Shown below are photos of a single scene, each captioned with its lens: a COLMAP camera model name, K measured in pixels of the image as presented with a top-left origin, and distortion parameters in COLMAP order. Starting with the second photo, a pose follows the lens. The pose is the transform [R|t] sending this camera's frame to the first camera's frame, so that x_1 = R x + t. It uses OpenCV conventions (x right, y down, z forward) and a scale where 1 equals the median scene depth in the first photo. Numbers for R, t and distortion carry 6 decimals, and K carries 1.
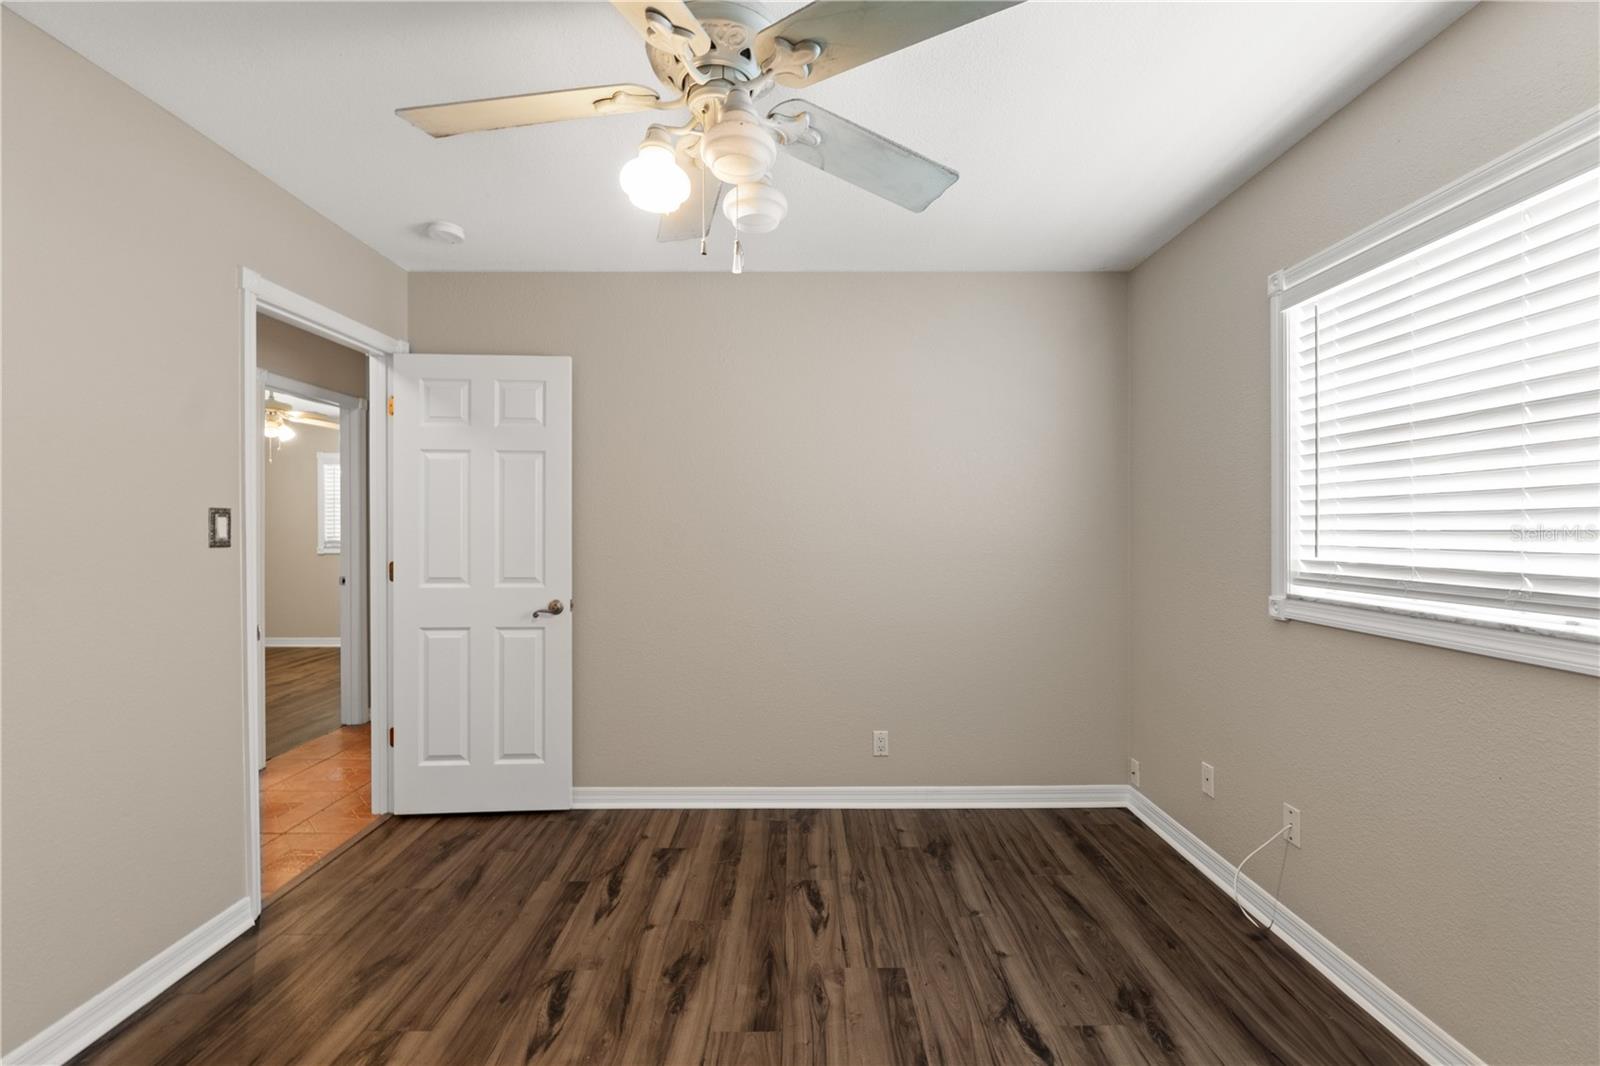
lens RADIAL K [[676.6, 0, 808.7], [0, 676.6, 523.8], [0, 0, 1]] dist [-0.002377, -0.000157]
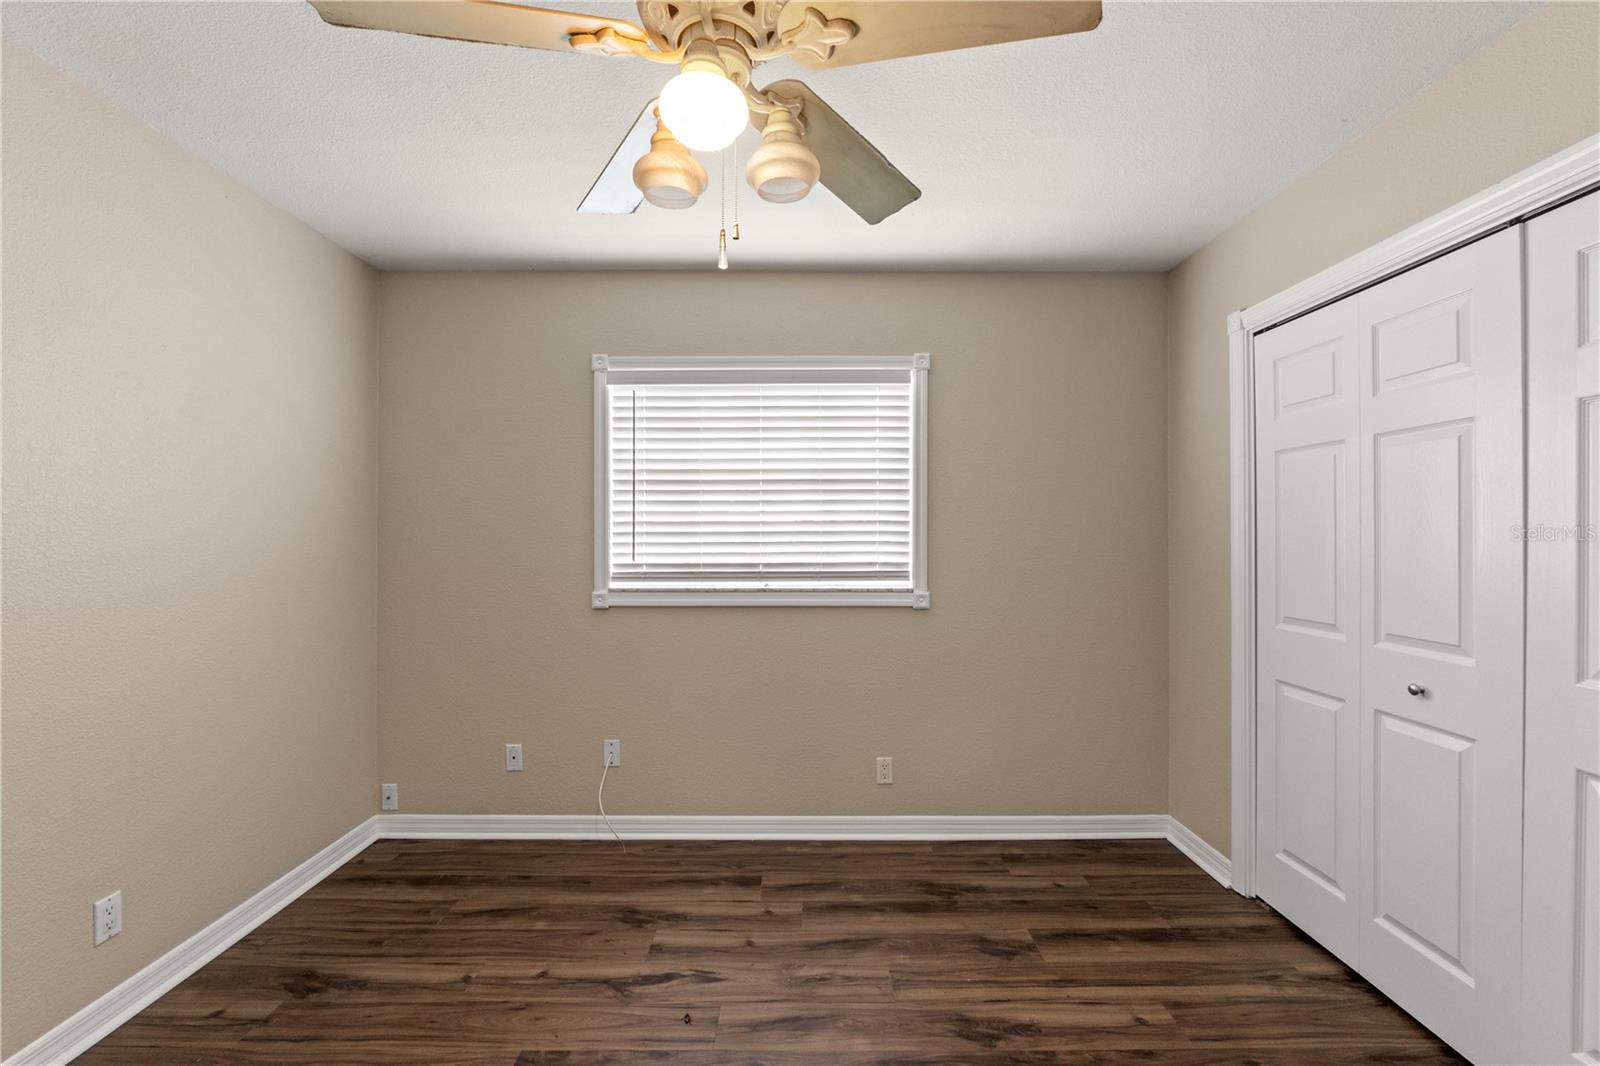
lens RADIAL K [[693.0, 0, 791.5], [0, 693.0, 523.7], [0, 0, 1]] dist [-0.015765, -0.000115]
pose [[0.038696, -0.009406, 0.999207, -0.689290], [0.002747, 0.999953, 0.009307, -0.042375], [-0.999247, 0.002385, 0.038721, 0.562960]]
